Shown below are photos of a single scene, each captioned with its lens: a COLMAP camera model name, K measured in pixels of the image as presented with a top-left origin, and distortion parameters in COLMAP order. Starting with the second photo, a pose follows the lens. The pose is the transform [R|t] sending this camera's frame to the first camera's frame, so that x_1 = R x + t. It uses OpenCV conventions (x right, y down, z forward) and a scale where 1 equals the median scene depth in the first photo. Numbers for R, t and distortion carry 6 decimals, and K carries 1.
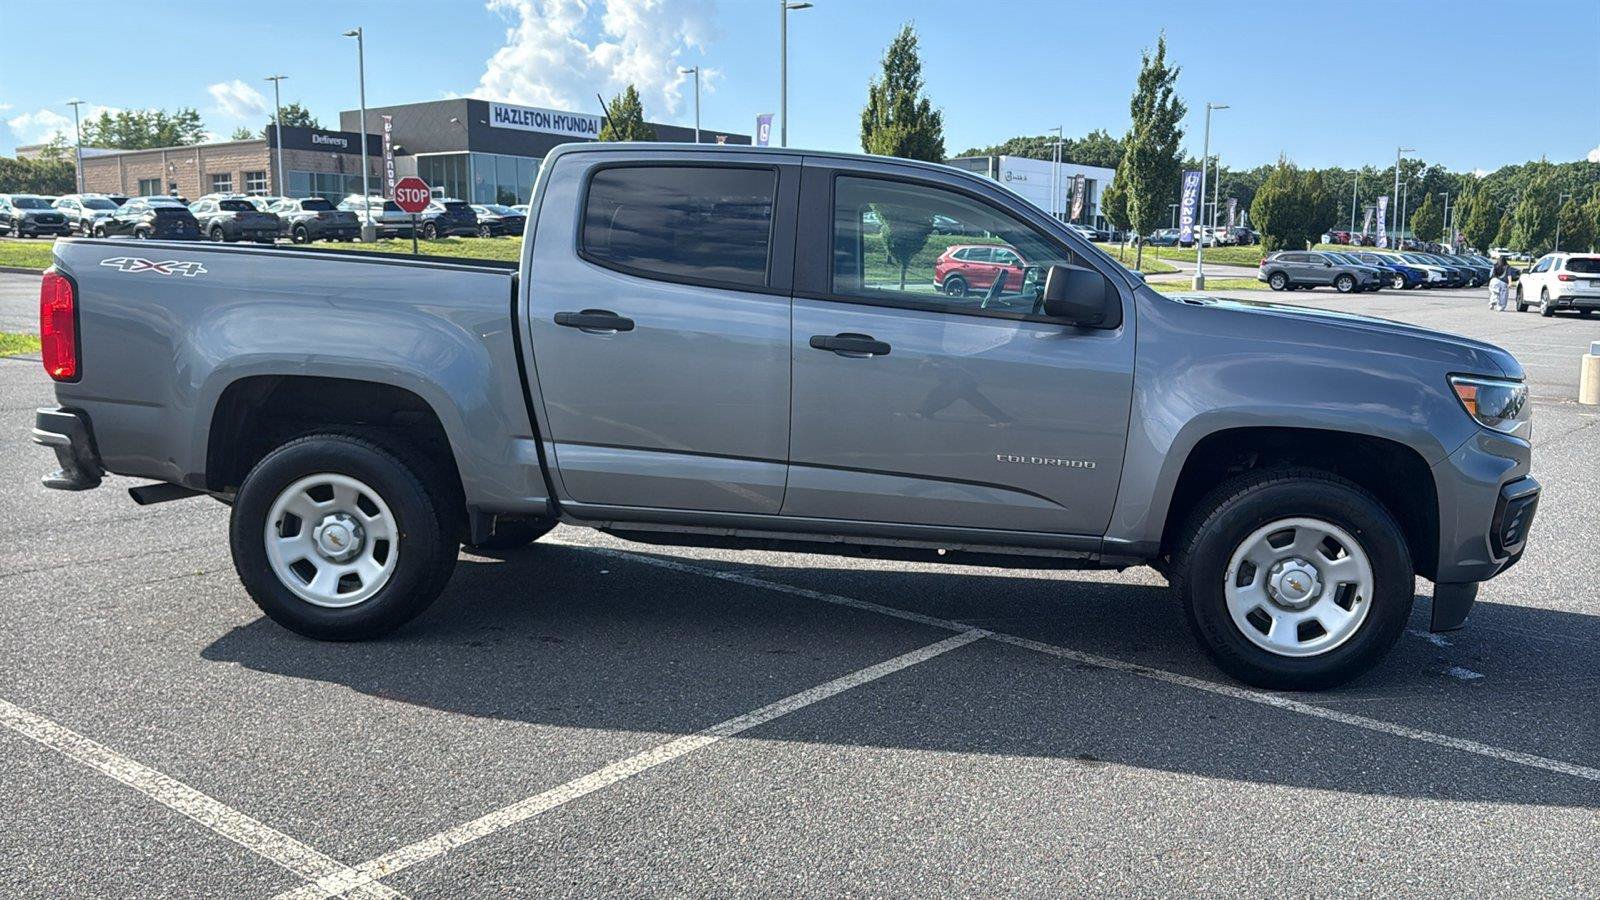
lens RADIAL K [[1354.4, 0, 828.4], [0, 1354.4, 449.4], [0, 0, 1]] dist [0.158873, -0.296262]
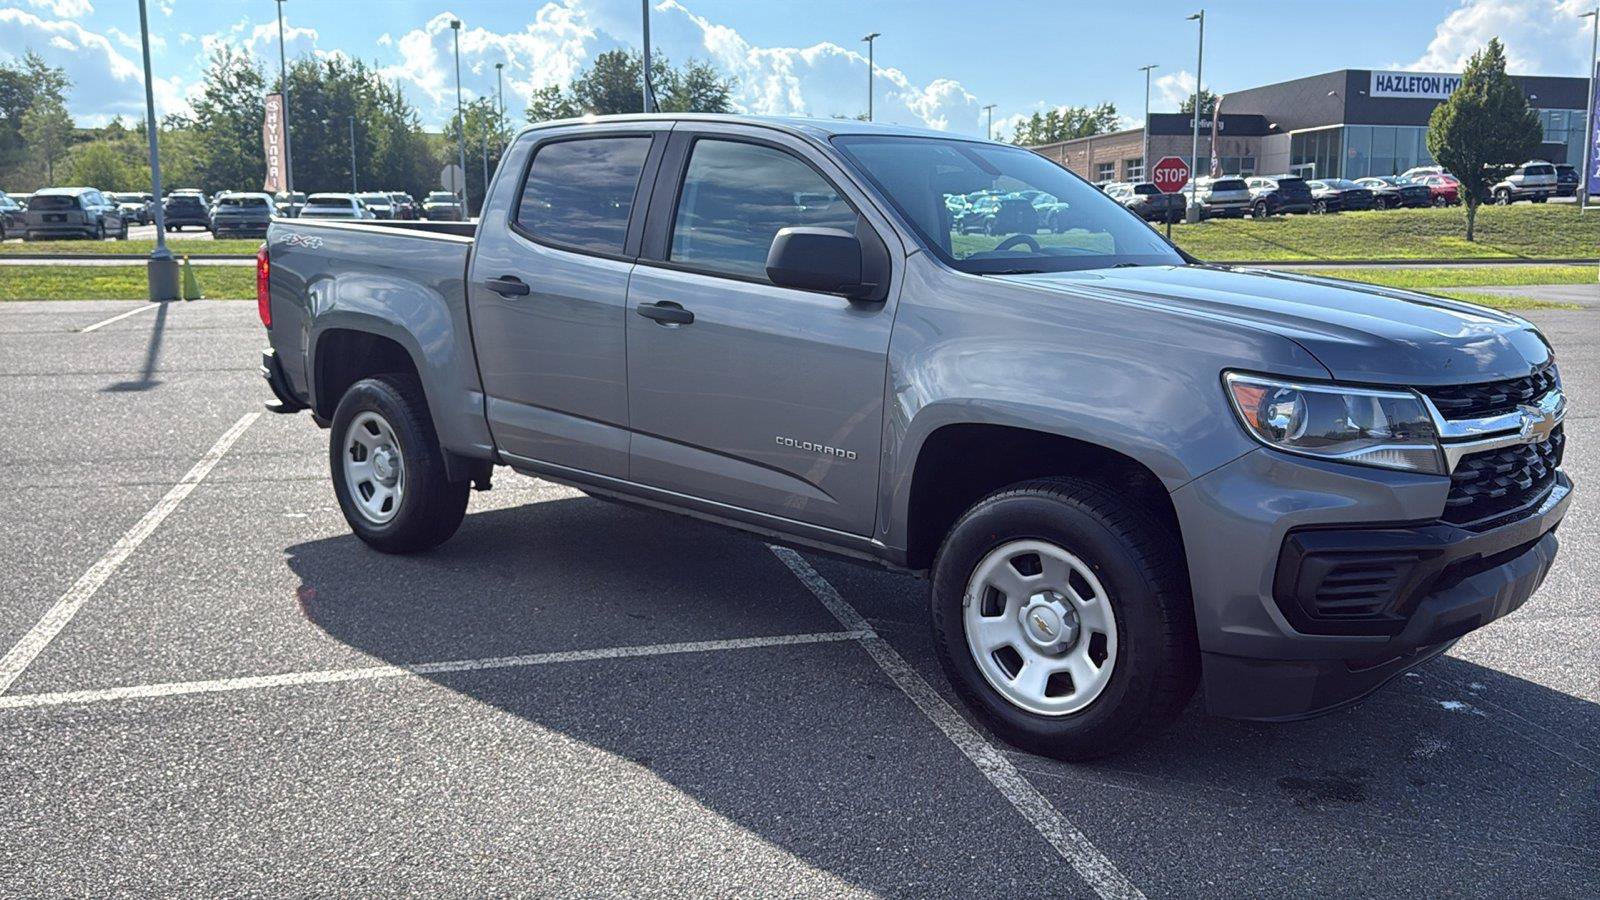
lens RADIAL K [[1354.4, 0, 828.4], [0, 1354.4, 449.4], [0, 0, 1]] dist [0.158873, -0.296262]
pose [[0.801328, 0.080311, -0.592810, 0.648935], [-0.072222, 0.996687, 0.037401, -0.022273], [0.593850, 0.012843, 0.804474, 0.261176]]
